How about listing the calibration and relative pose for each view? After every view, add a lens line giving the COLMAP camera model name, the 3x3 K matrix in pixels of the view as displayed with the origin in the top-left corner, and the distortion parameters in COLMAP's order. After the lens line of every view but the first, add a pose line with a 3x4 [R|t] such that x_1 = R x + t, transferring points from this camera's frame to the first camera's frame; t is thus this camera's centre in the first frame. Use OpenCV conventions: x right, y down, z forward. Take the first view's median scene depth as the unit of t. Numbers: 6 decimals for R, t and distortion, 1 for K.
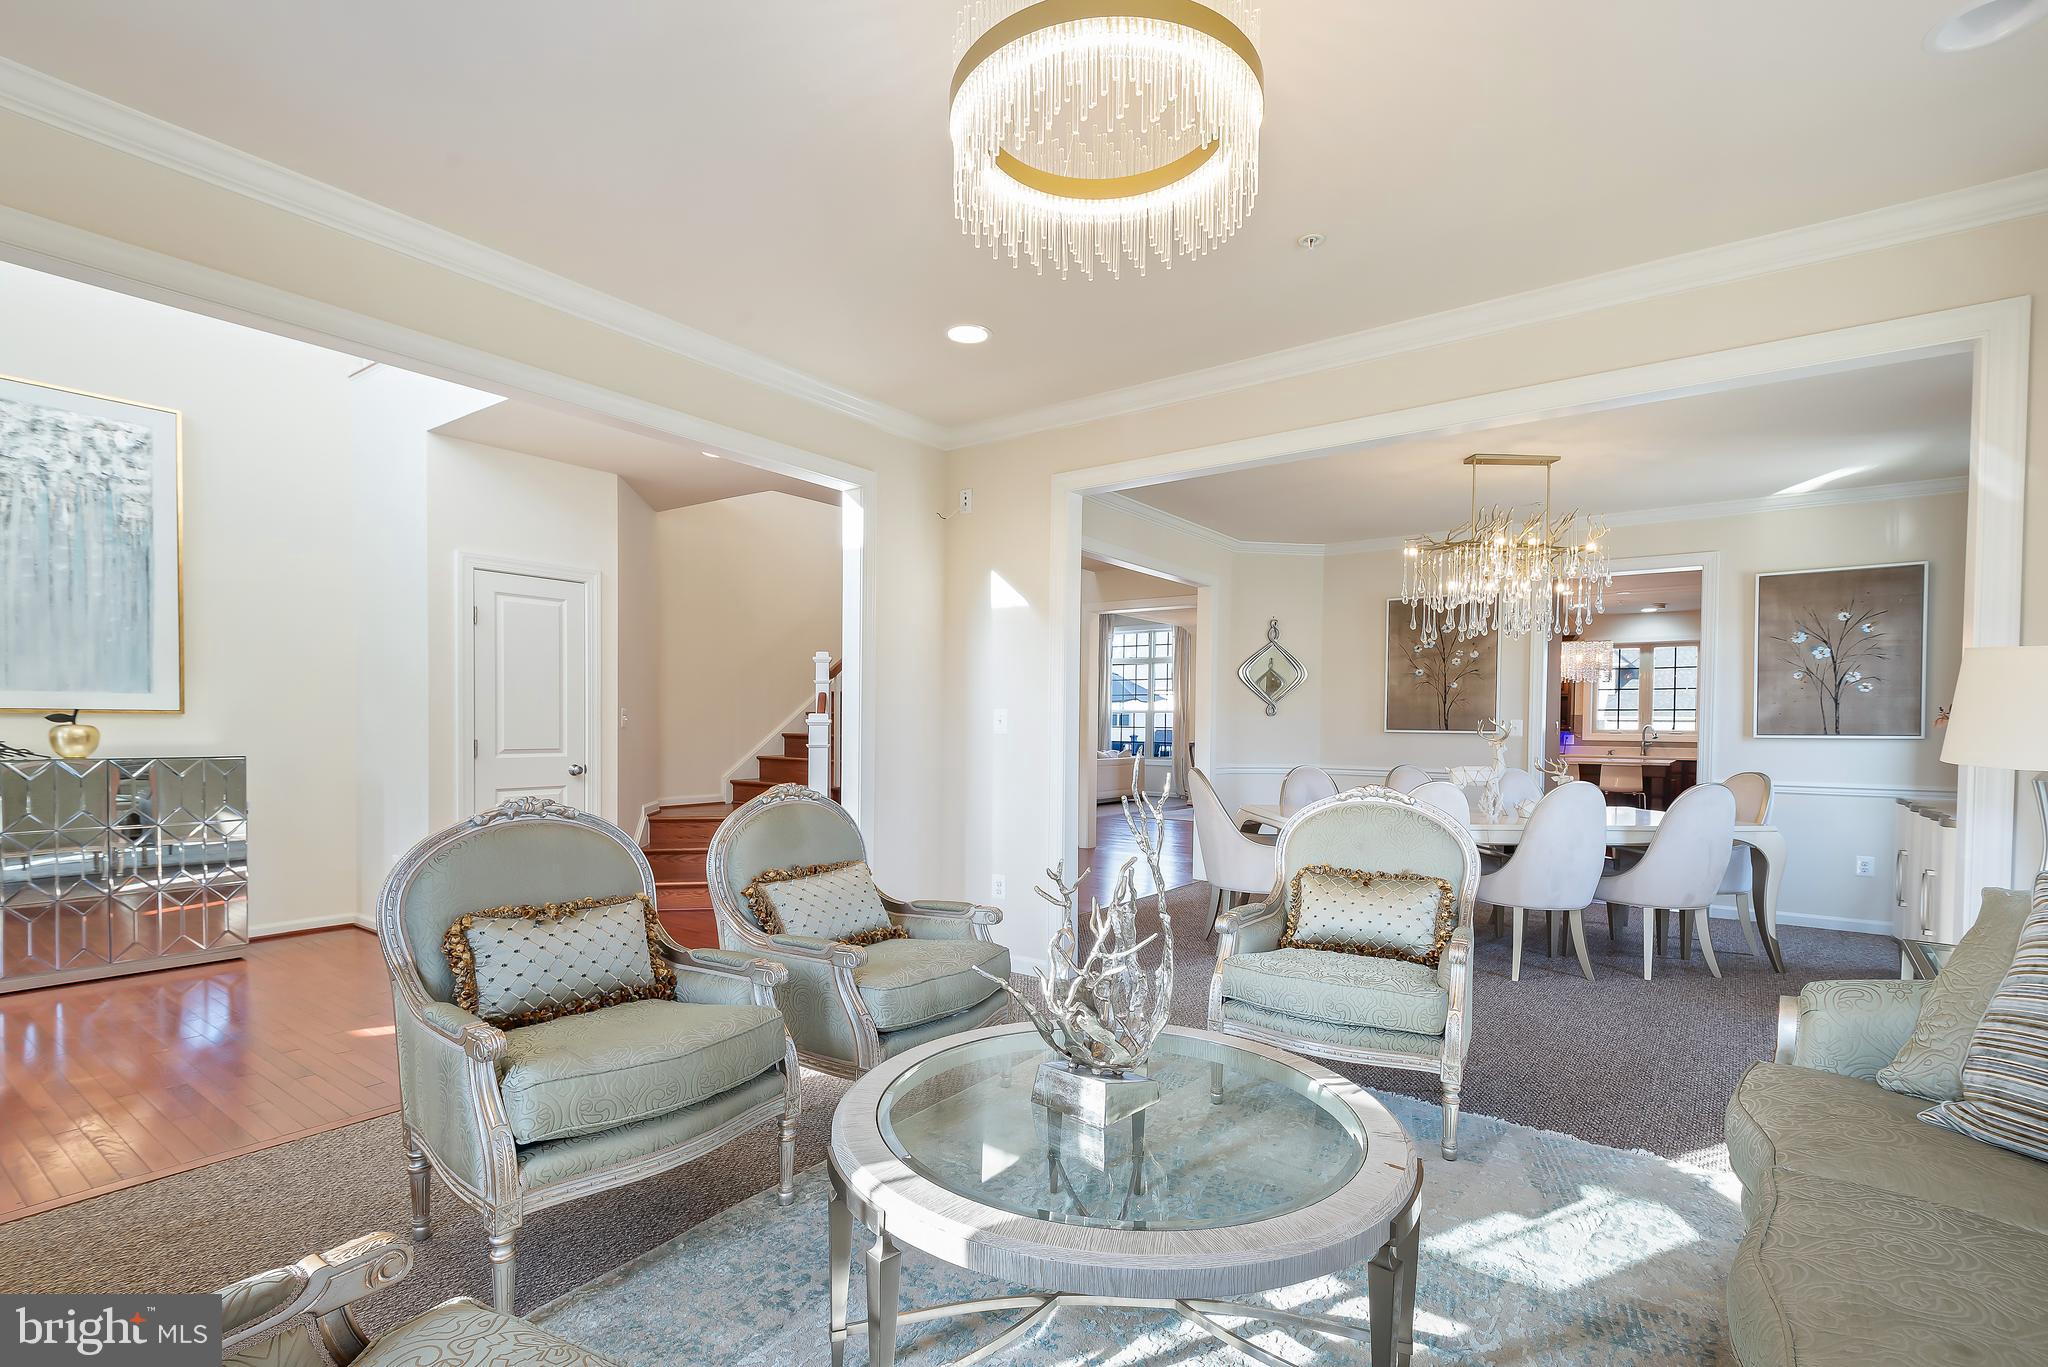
lens RADIAL K [[965.2, 0, 1047.1], [0, 965.2, 716.1], [0, 0, 1]] dist [0.000736, -0.000412]
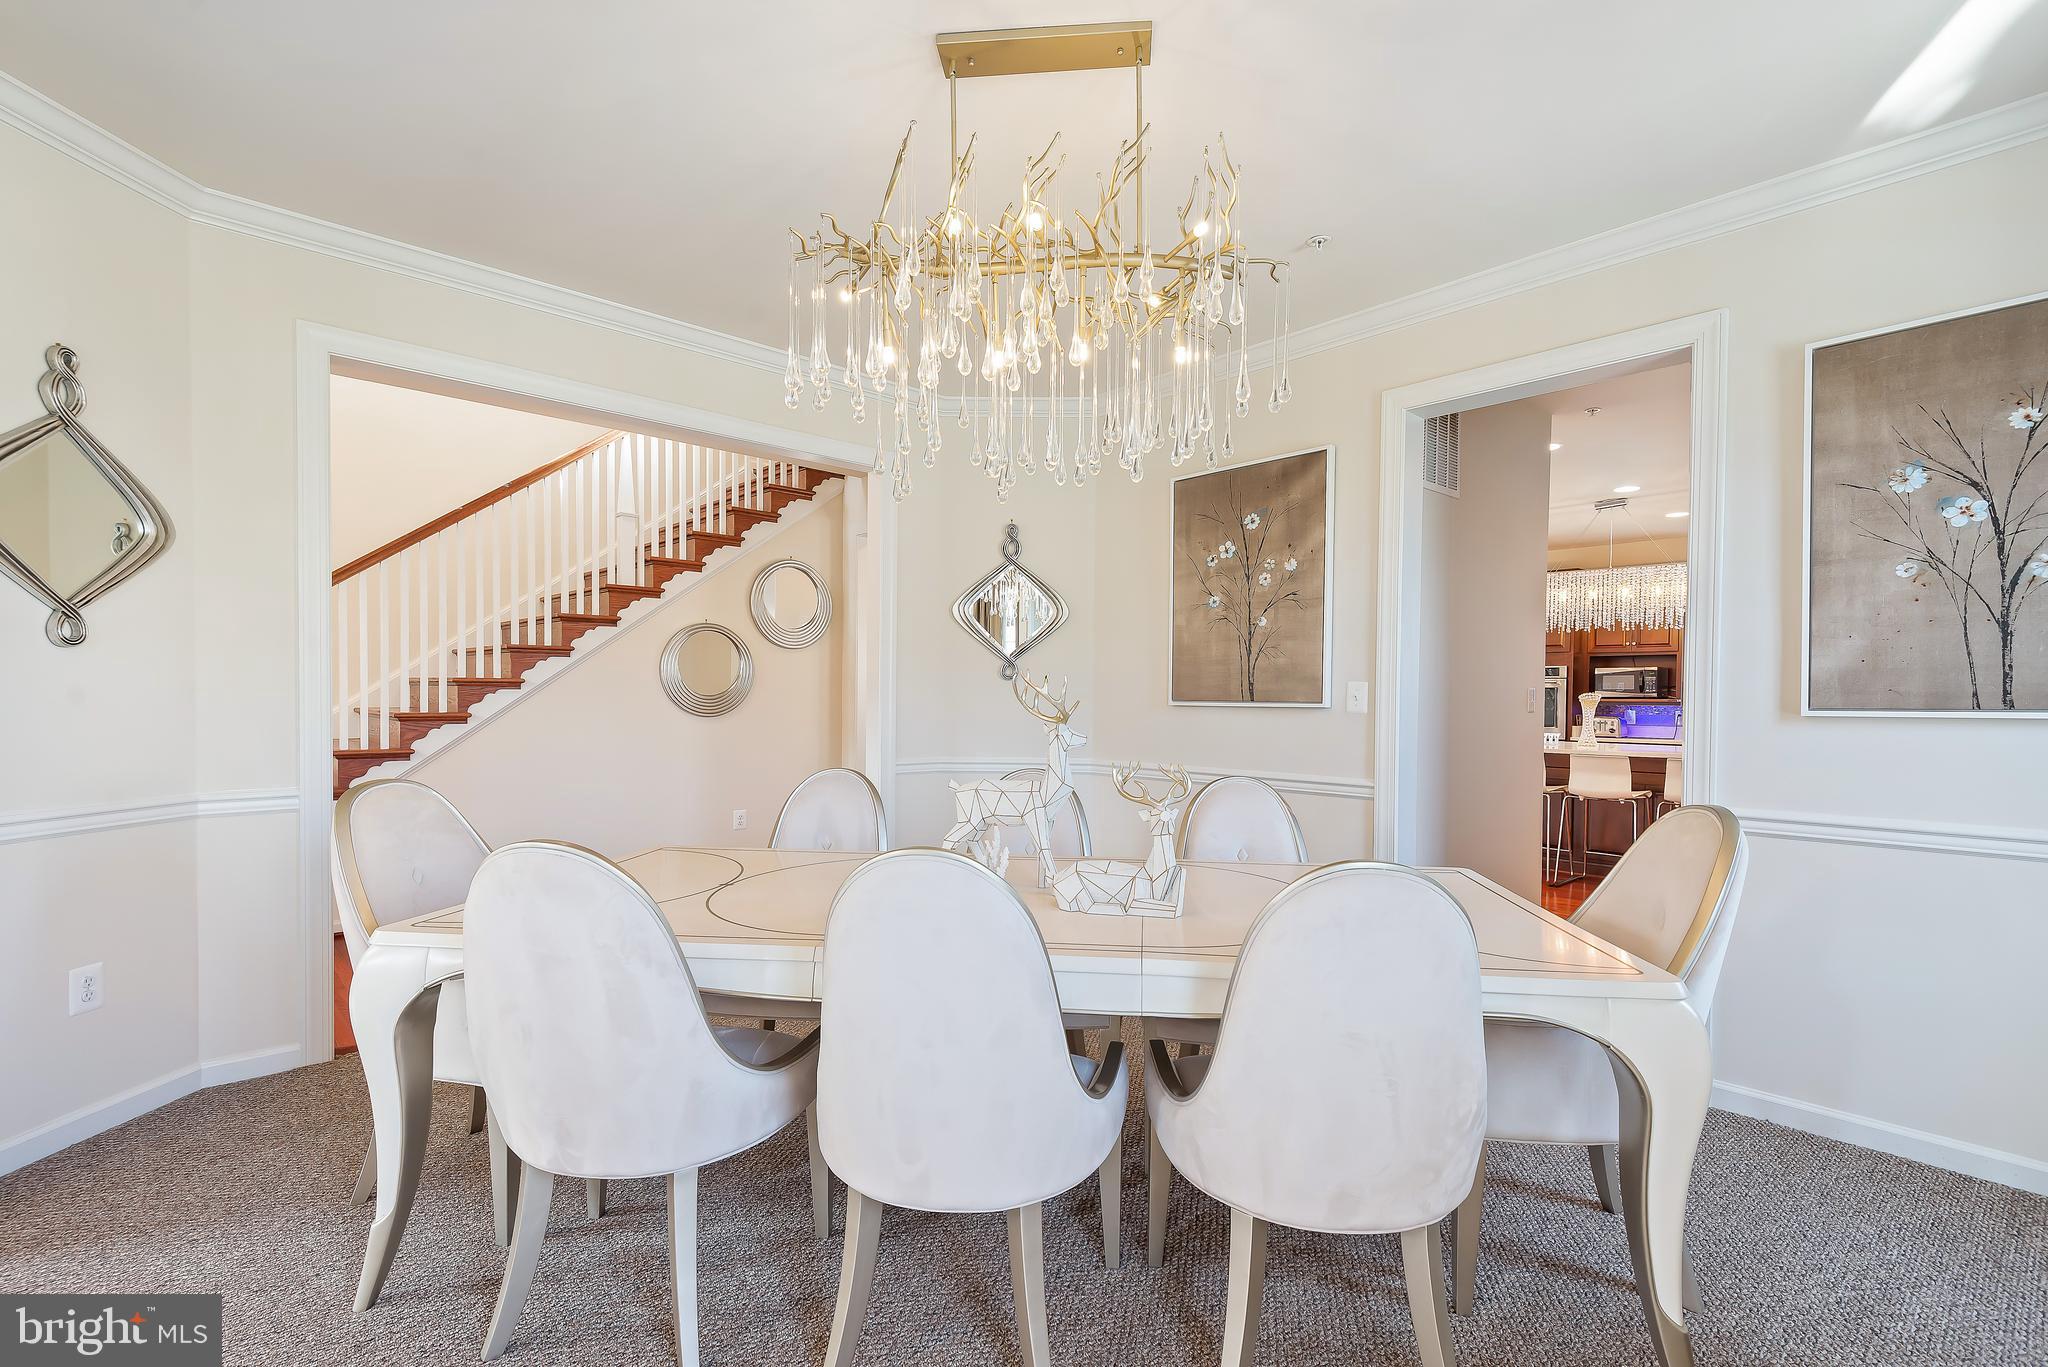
lens RADIAL K [[978.6, 0, 1028.0], [0, 978.6, 692.9], [0, 0, 1]] dist [-0.001985, -0.000723]
pose [[0.981678, -0.003698, -0.190514, 0.474848], [0.003954, 0.999992, 0.000962, 0.009887], [0.190509, -0.001697, 0.981684, 0.499722]]
